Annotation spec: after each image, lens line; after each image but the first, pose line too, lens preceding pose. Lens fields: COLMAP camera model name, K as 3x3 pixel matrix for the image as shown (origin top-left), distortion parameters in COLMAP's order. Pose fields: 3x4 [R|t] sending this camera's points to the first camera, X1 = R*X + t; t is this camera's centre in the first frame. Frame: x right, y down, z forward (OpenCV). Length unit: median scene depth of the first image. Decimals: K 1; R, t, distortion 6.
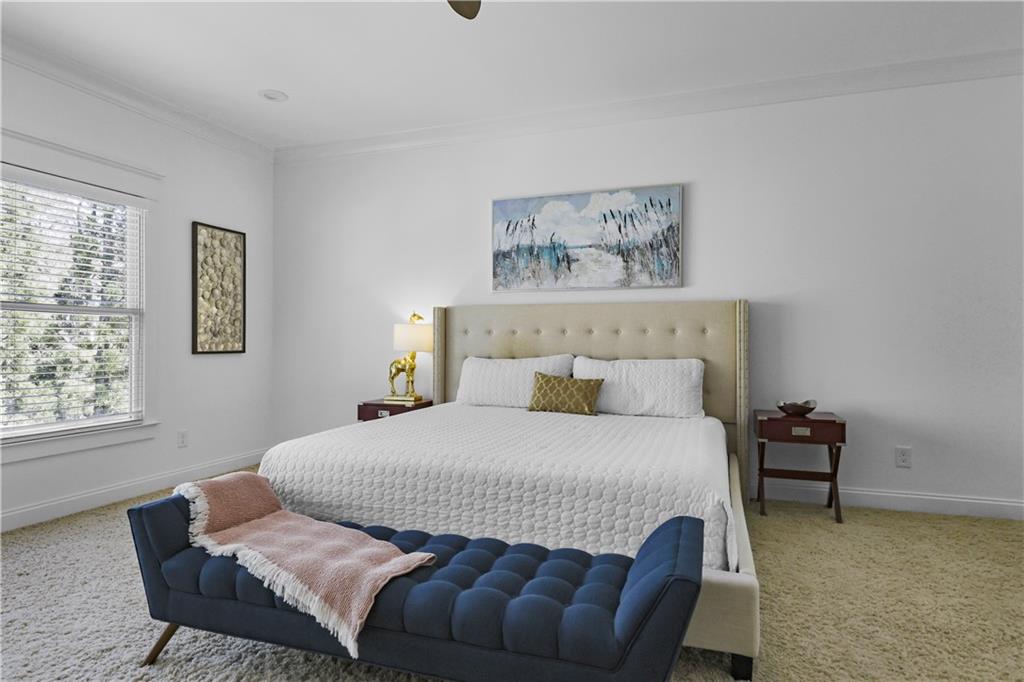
lens RADIAL K [[584.1, 0, 512.1], [0, 584.1, 340.3], [0, 0, 1]] dist [0.006661, 0.002525]
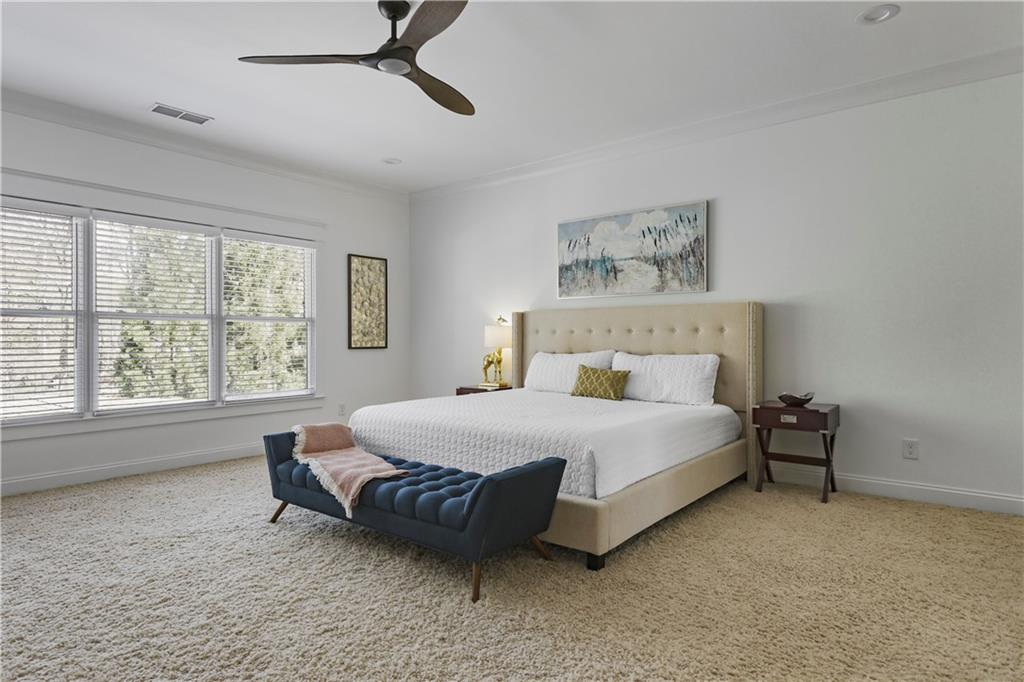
lens RADIAL K [[584.1, 0, 511.4], [0, 584.1, 340.2], [0, 0, 1]] dist [0.006661, 0.002525]
pose [[0.943197, -0.002065, -0.332227, 0.309827], [0.003893, 0.999981, 0.004836, -0.003161], [0.332210, -0.005855, 0.943187, -0.201924]]
